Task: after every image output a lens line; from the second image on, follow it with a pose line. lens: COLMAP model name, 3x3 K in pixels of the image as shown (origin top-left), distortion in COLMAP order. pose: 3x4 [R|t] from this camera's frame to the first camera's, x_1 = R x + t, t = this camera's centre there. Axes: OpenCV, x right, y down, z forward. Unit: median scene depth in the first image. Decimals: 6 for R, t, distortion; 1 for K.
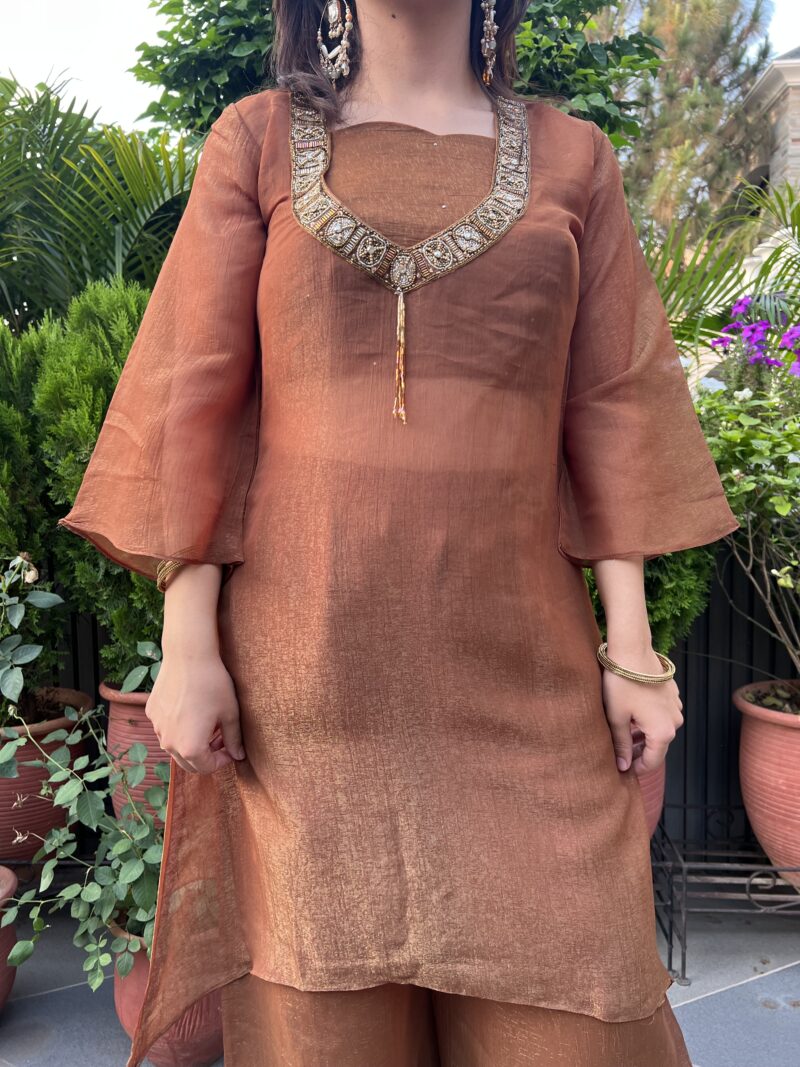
lens RADIAL K [[802.4, 0, 401.5], [0, 802.4, 541.0], [0, 0, 1]] dist [0.042725, -0.054594]
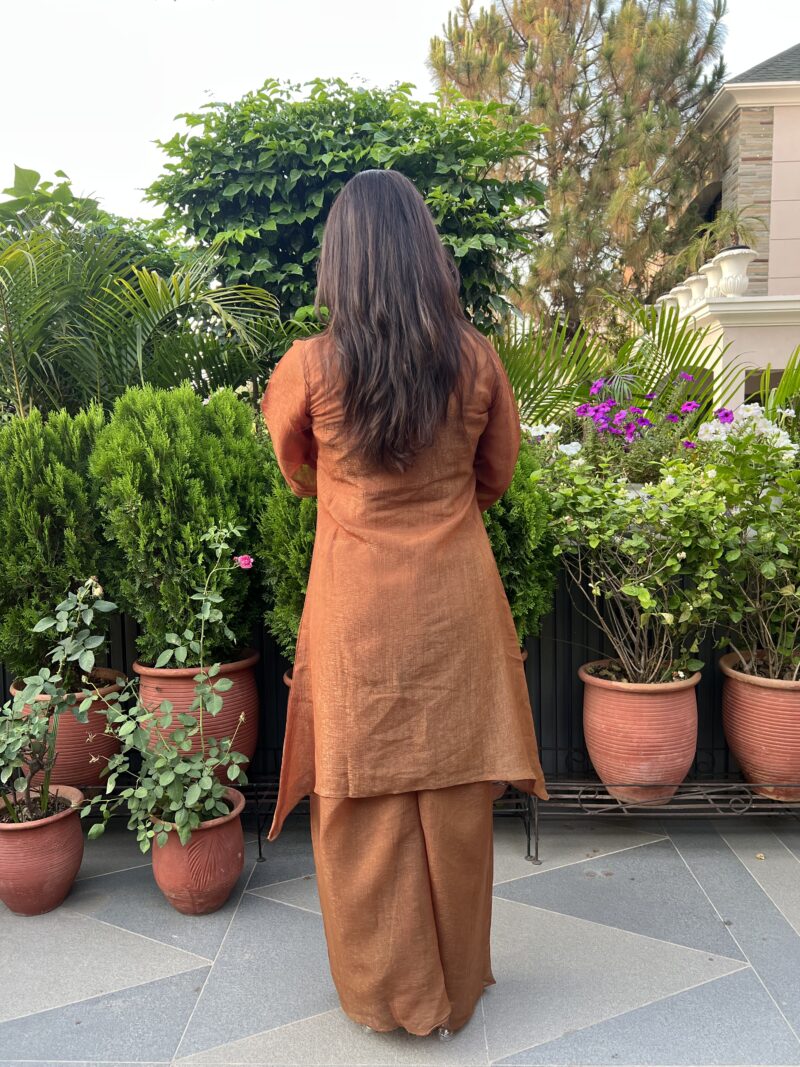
lens RADIAL K [[802.4, 0, 395.3], [0, 802.4, 541.2], [0, 0, 1]] dist [0.042725, -0.054594]
pose [[0.999866, -0.003032, 0.016100, 0.071237], [0.002859, 0.999939, 0.010713, -0.056983], [-0.016132, -0.010666, 0.999813, -0.465619]]
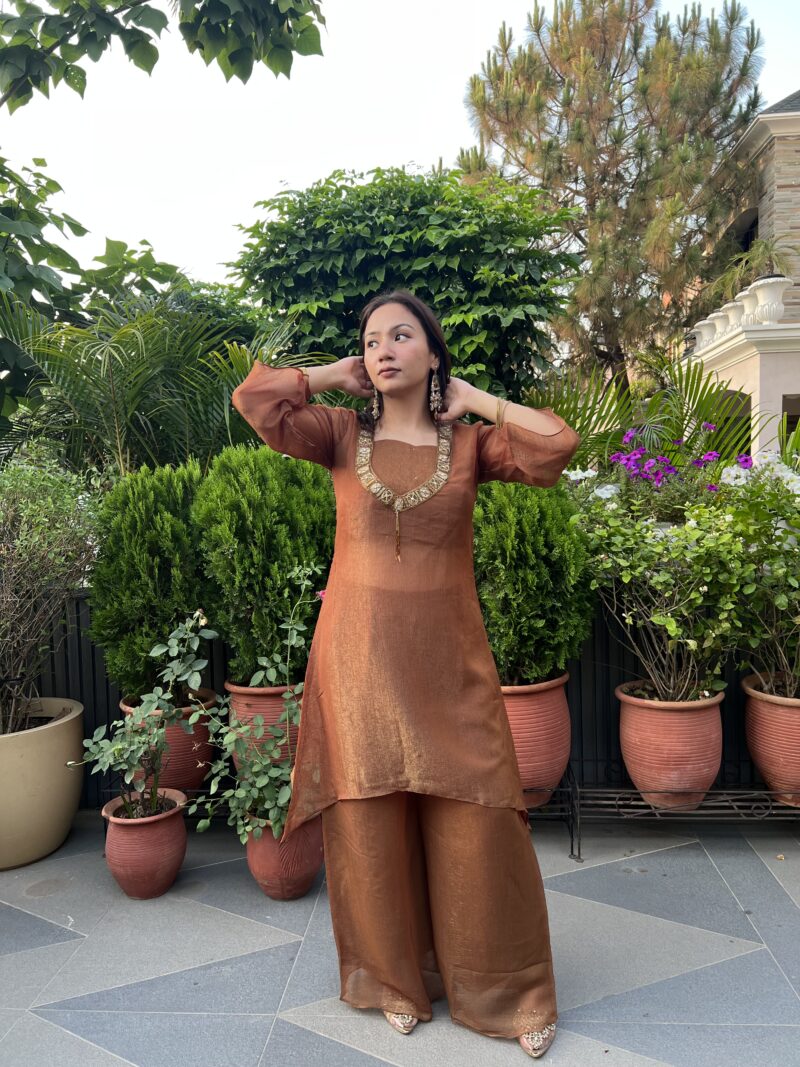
lens RADIAL K [[802.4, 0, 402.1], [0, 802.4, 535.5], [0, 0, 1]] dist [0.042725, -0.054594]
pose [[0.999609, -0.008763, -0.026536, 0.034919], [0.008278, 0.999798, -0.018306, -0.098122], [0.026691, 0.018079, 0.999480, -0.694682]]
